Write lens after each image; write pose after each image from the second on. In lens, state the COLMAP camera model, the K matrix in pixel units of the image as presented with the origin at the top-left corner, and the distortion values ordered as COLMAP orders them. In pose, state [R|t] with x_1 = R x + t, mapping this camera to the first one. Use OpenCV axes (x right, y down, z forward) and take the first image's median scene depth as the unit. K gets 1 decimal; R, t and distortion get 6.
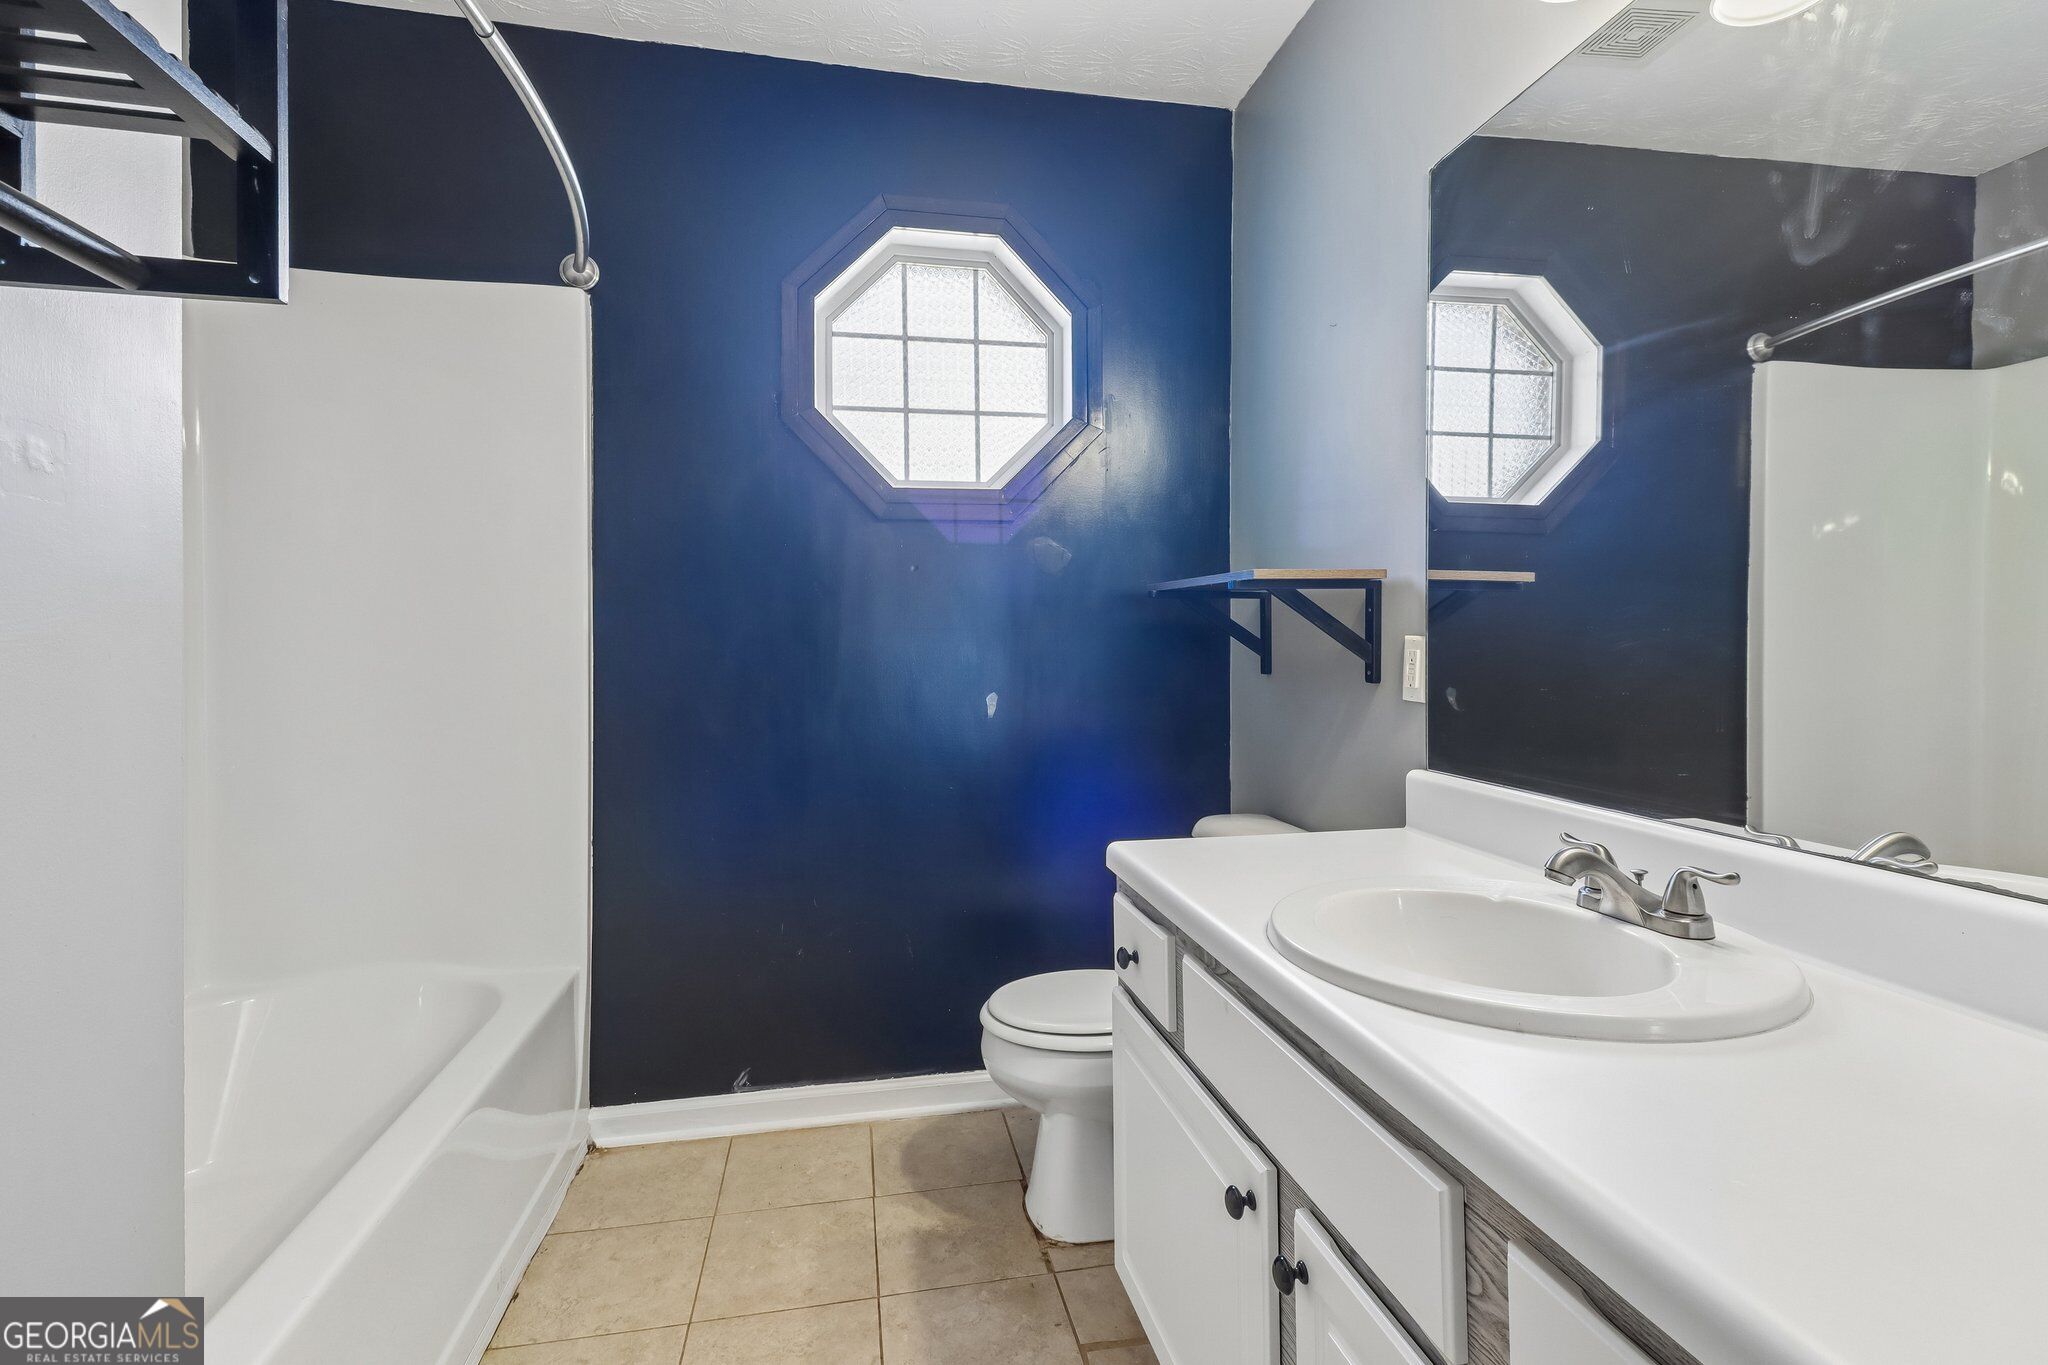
lens RADIAL K [[973.6, 0, 1025.0], [0, 973.6, 646.1], [0, 0, 1]] dist [0.023440, -0.009085]
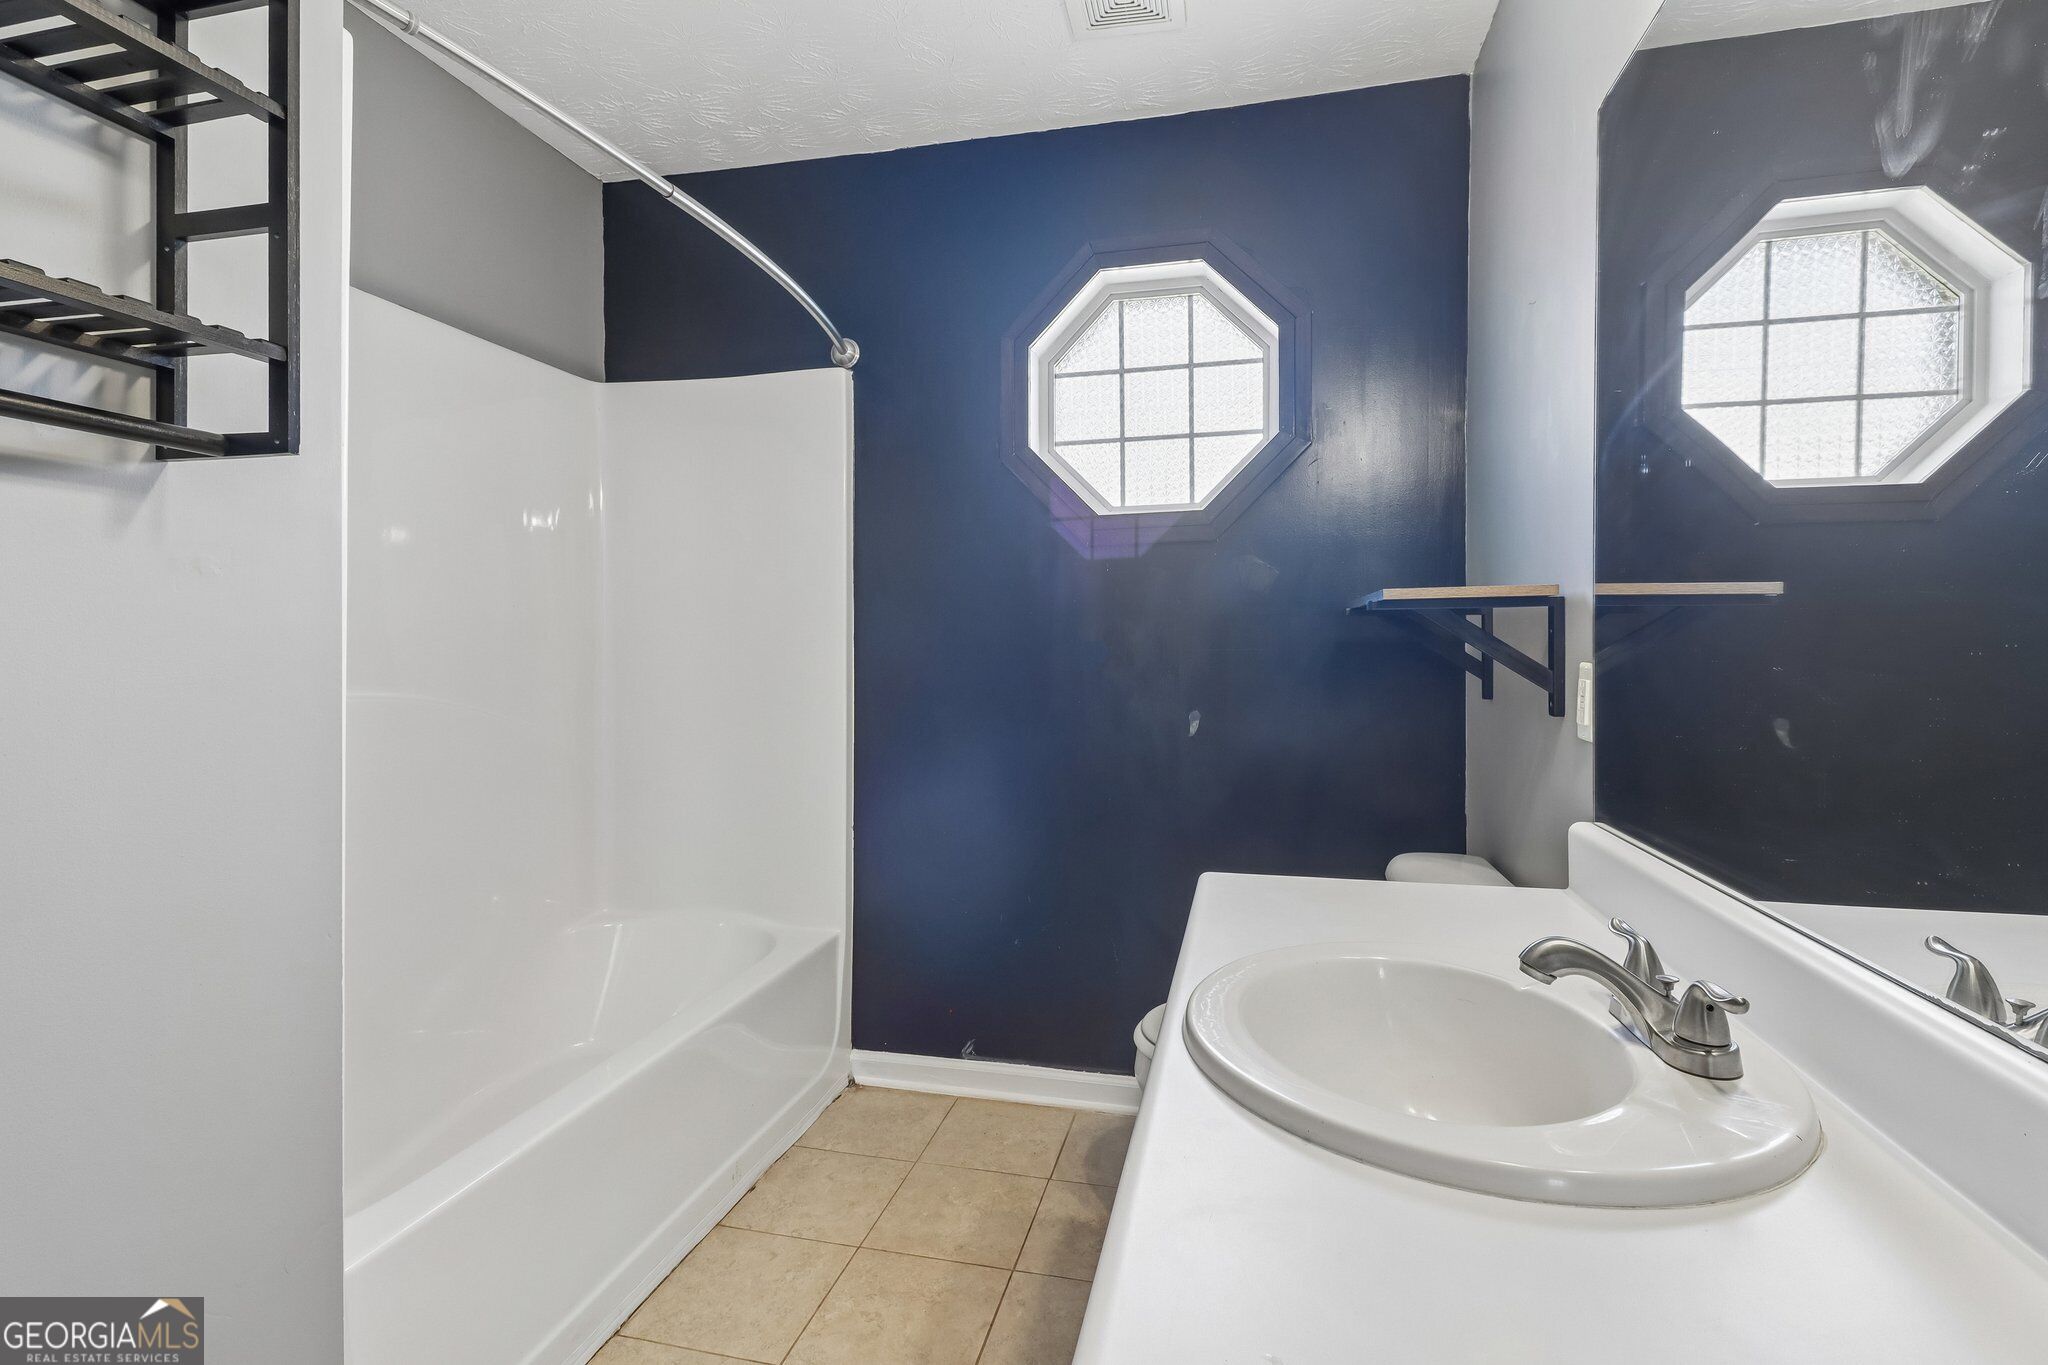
lens RADIAL K [[931.6, 0, 1030.5], [0, 931.6, 648.6], [0, 0, 1]] dist [0.013614, -0.000341]
pose [[0.910447, -0.000915, -0.413624, 0.205072], [-0.000068, 0.999997, -0.002361, -0.014324], [0.413625, 0.002177, 0.910445, 0.044962]]
